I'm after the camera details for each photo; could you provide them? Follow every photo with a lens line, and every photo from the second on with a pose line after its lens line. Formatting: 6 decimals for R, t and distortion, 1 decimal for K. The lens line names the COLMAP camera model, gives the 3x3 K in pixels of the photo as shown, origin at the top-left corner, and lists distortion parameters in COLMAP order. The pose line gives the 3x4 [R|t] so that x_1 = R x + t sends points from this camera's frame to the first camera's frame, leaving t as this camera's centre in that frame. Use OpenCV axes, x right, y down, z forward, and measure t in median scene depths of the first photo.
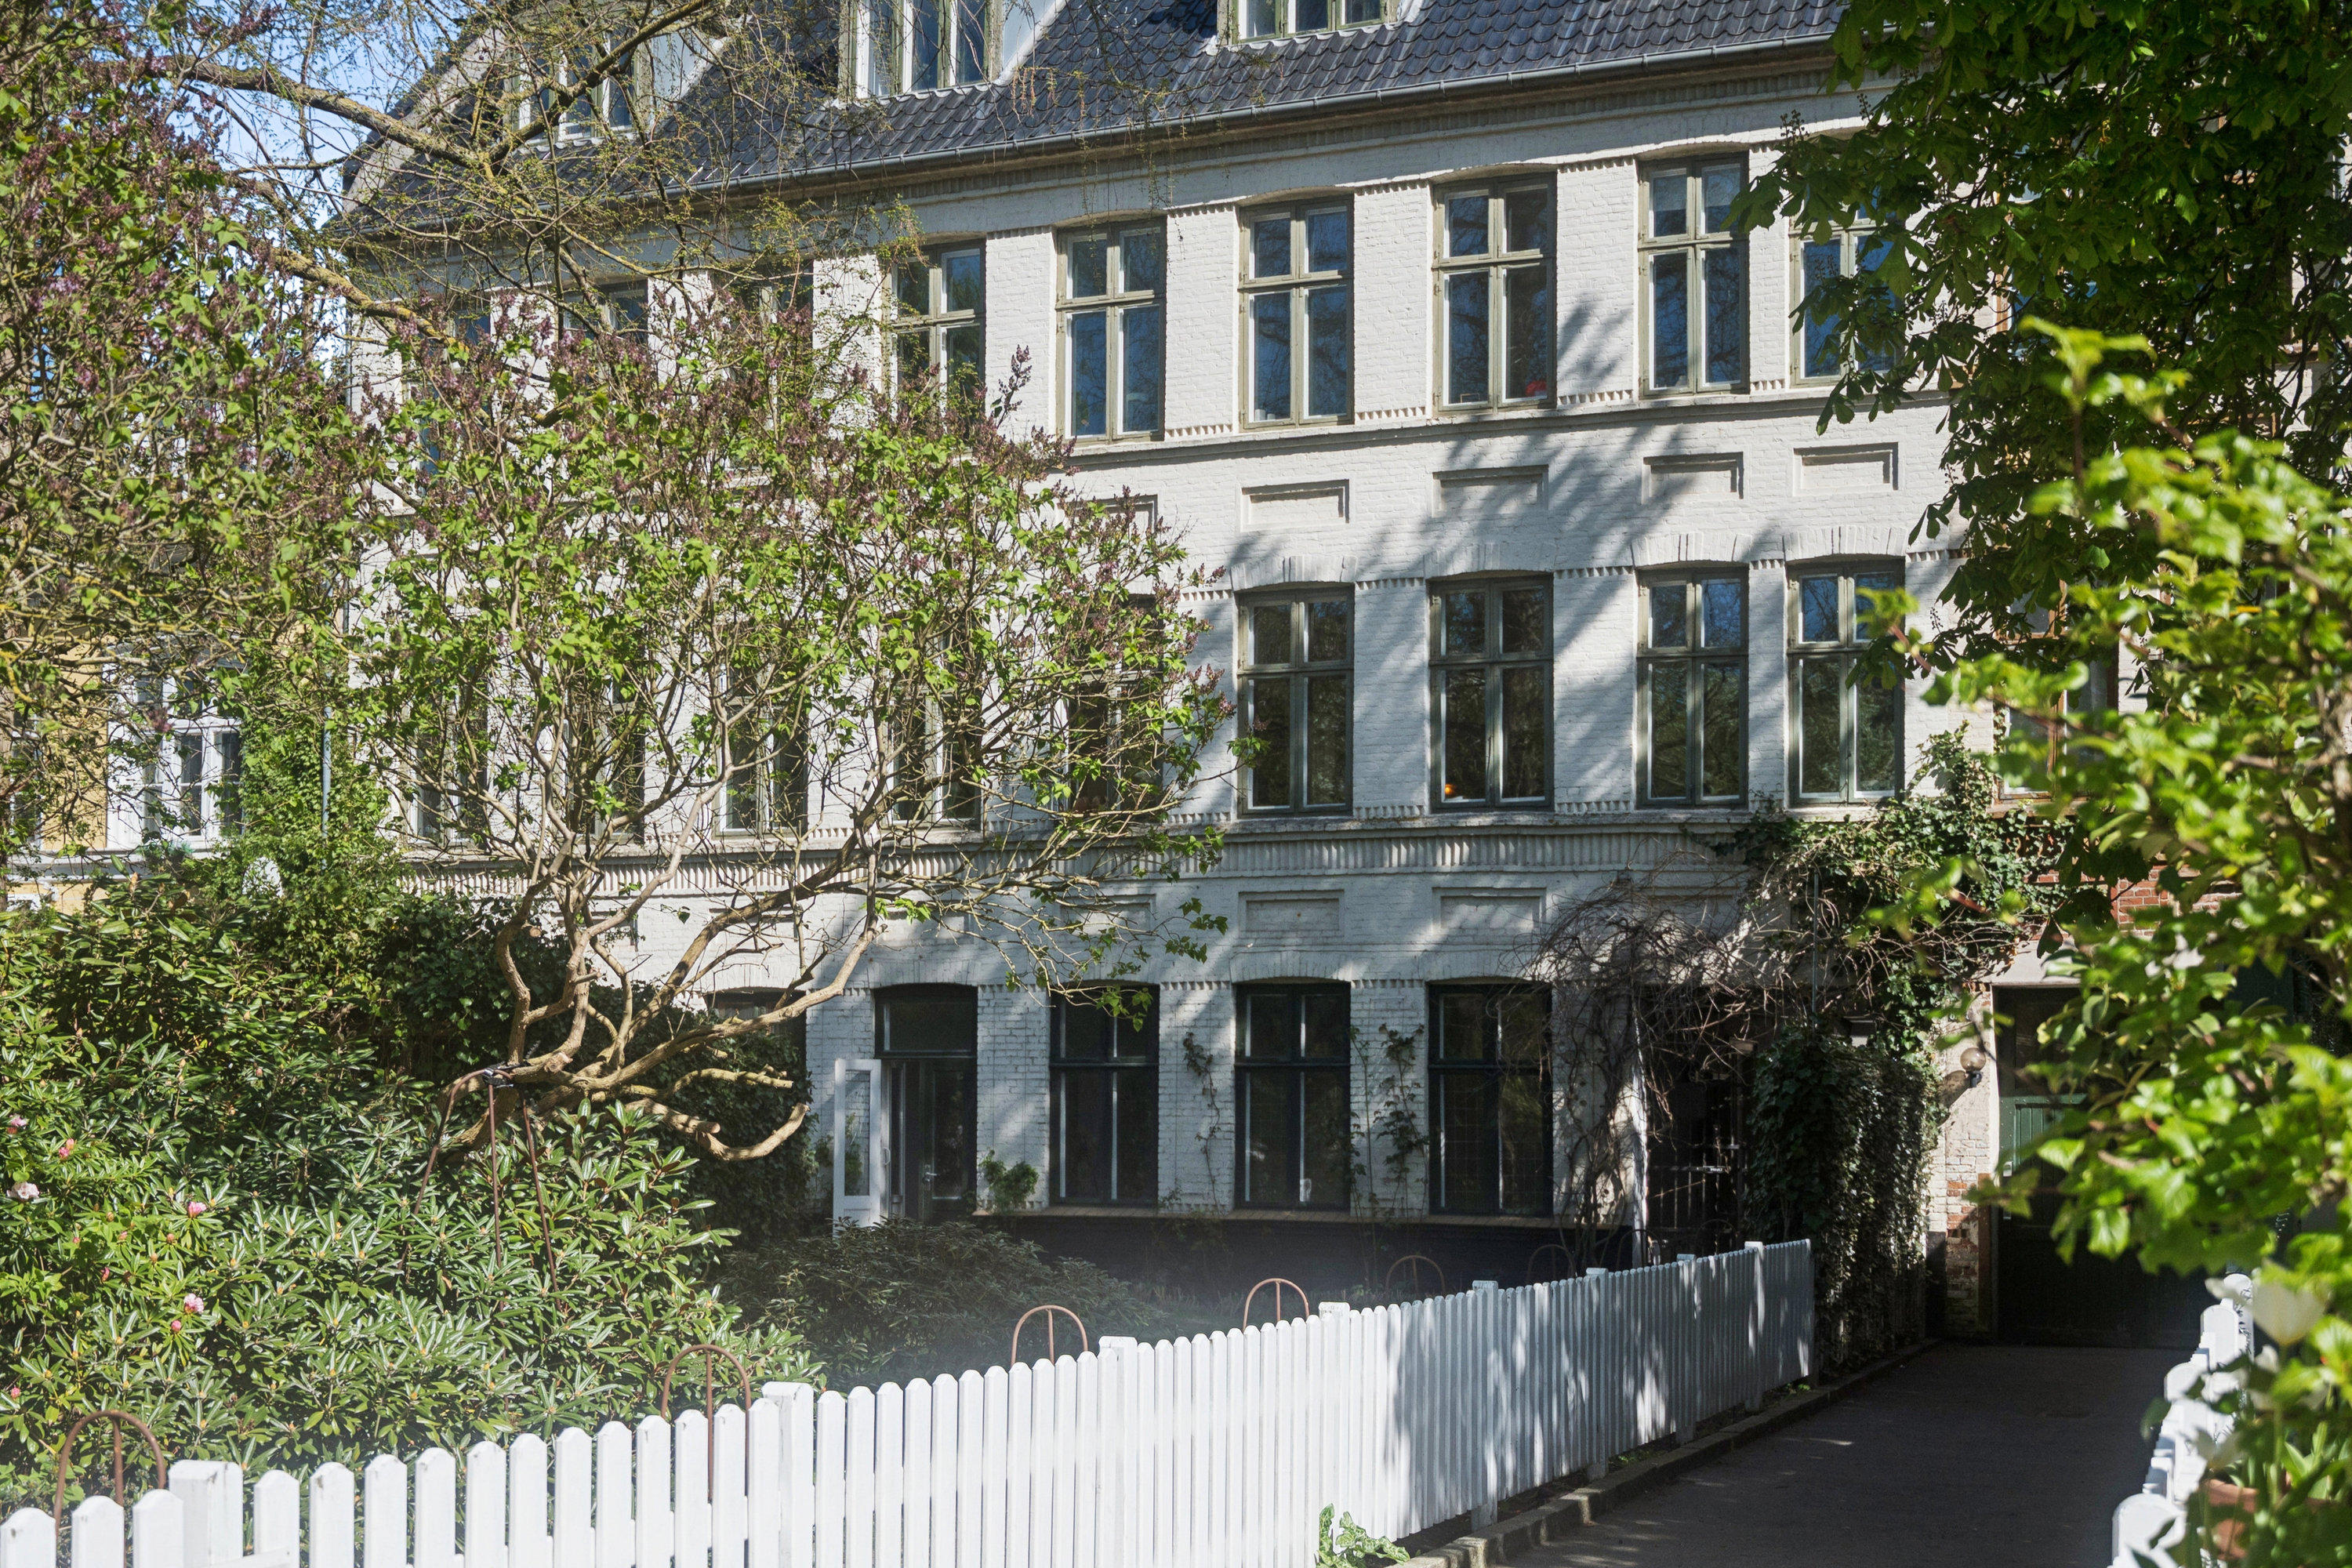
lens RADIAL K [[2910.9, 0, 1159.8], [0, 2910.9, 866.5], [0, 0, 1]] dist [-0.028513, 0.000000]
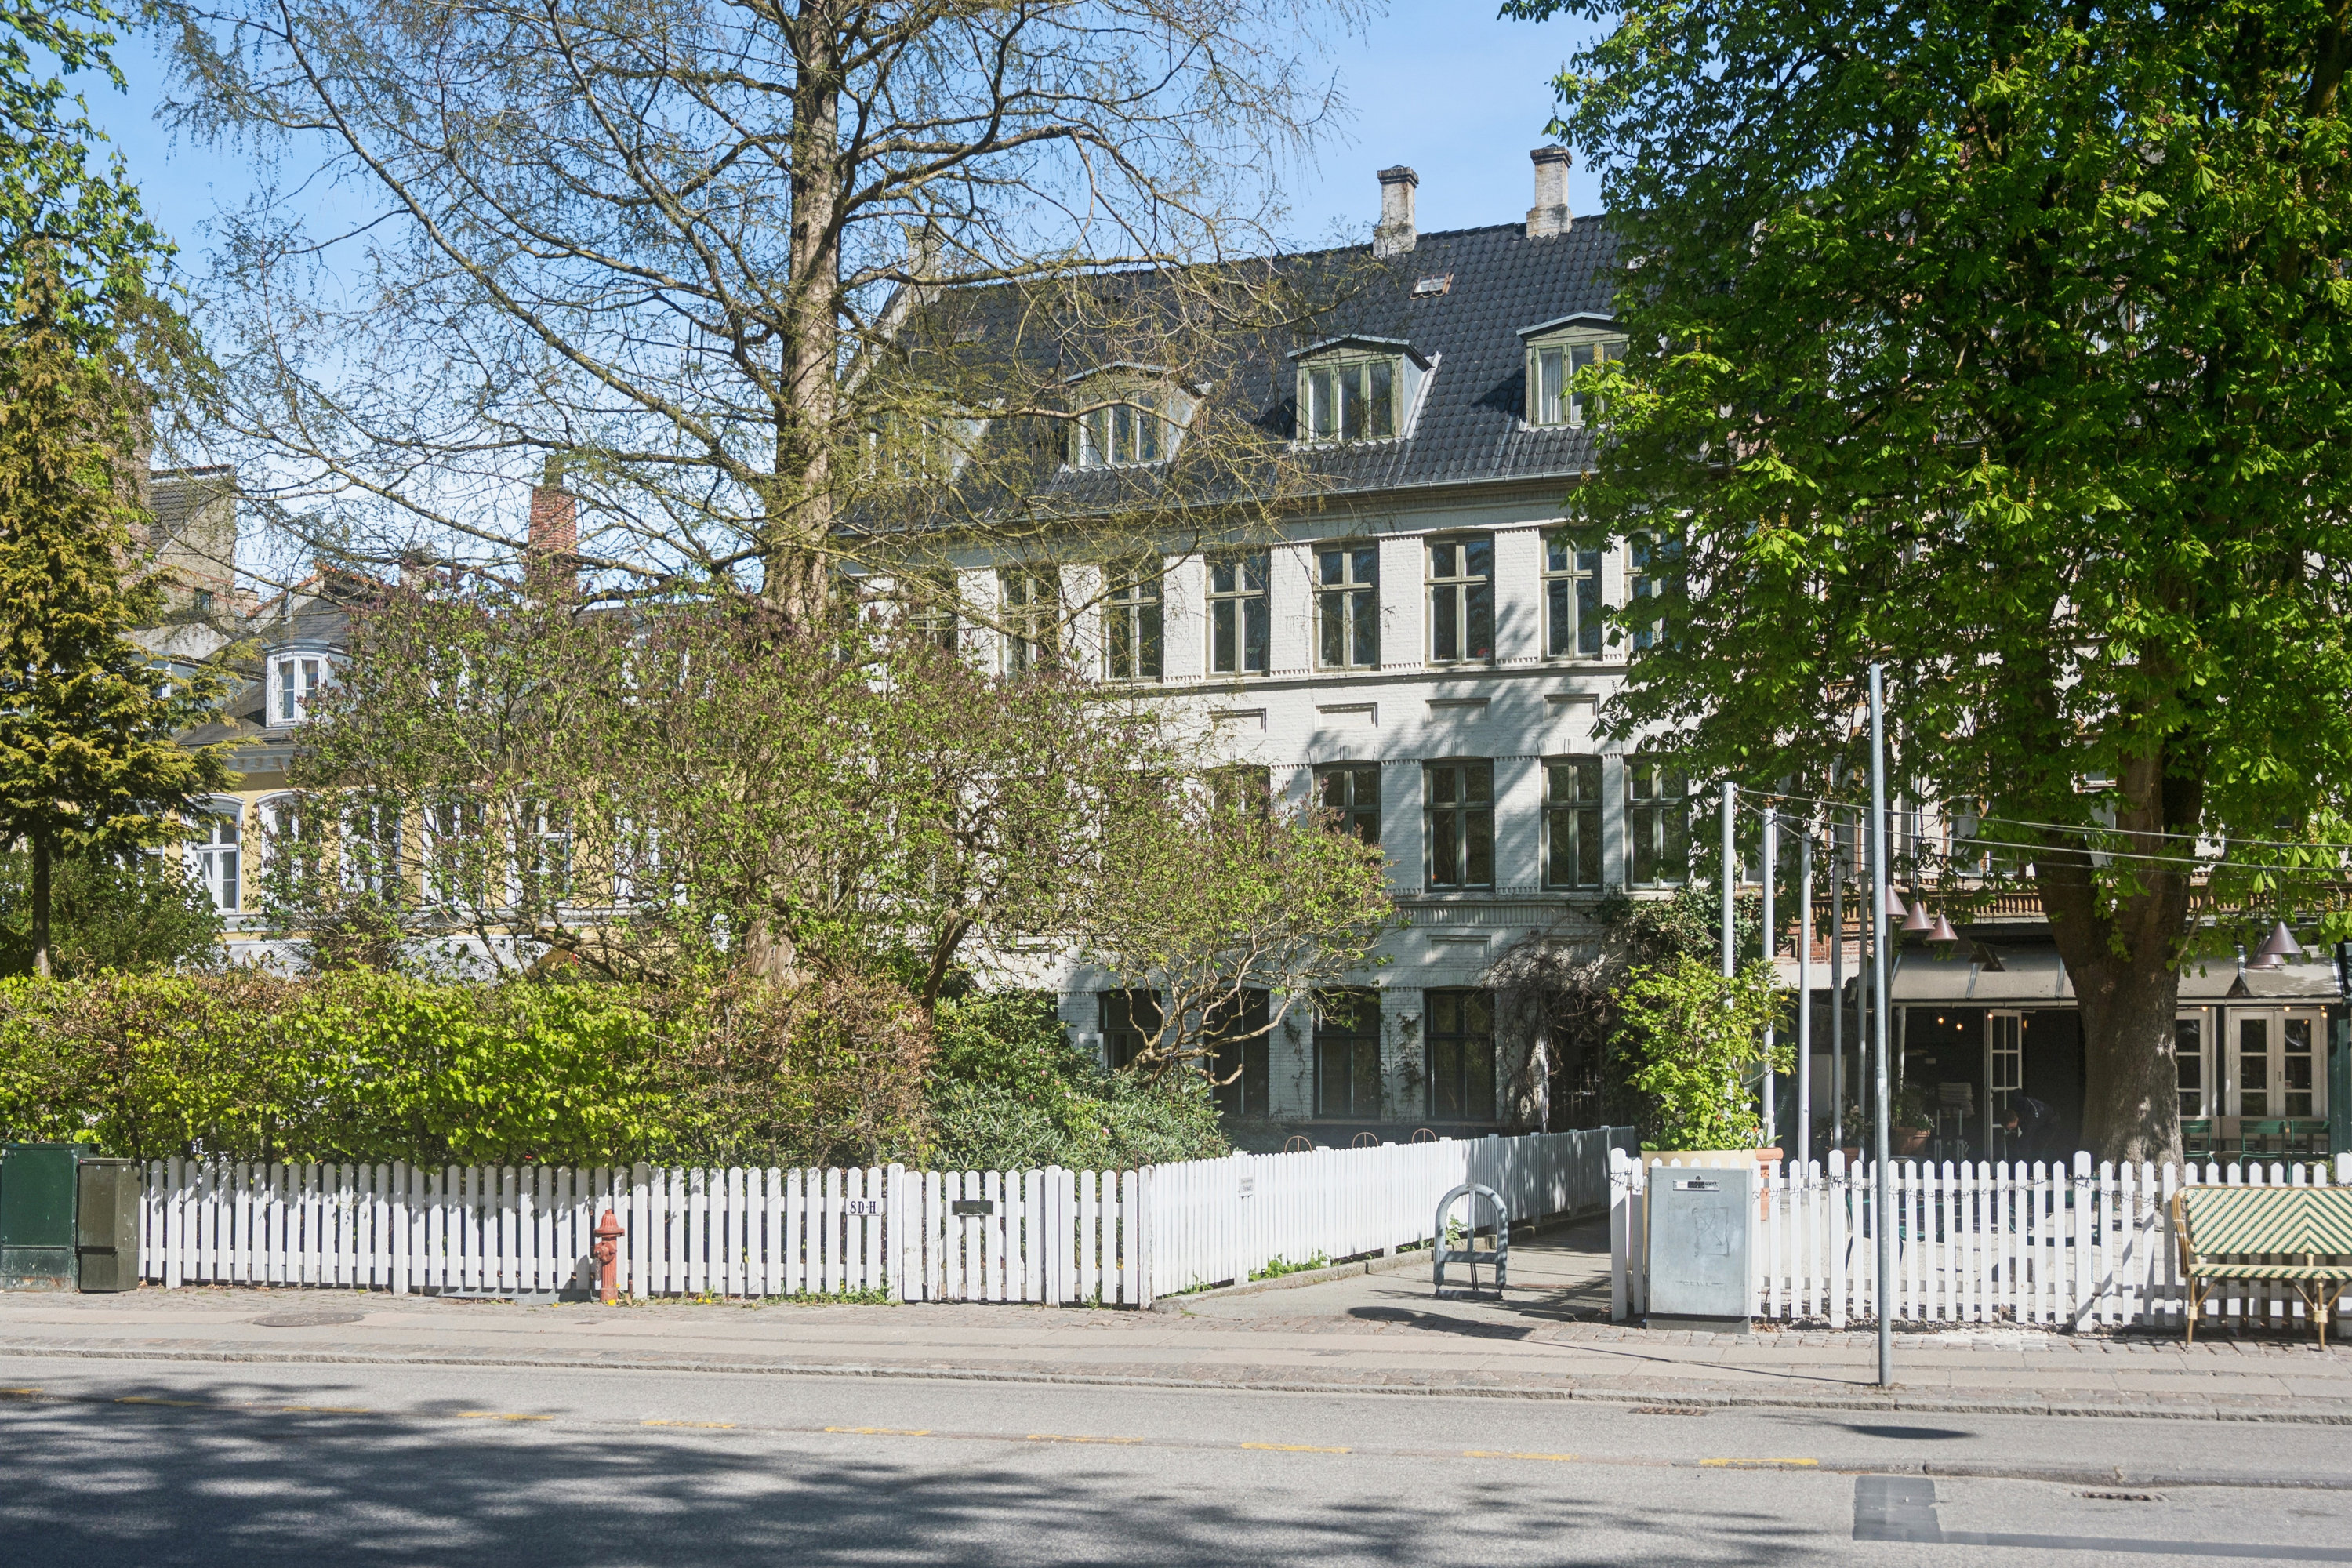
lens RADIAL K [[2577.0, 0, 1176.7], [0, 2577.0, 793.6], [0, 0, 1]] dist [-0.013461, 0.000000]
pose [[0.999495, -0.005836, 0.031234, -0.107884], [0.006360, 0.999840, -0.016690, -0.053087], [-0.031131, 0.016880, 0.999373, -0.567990]]
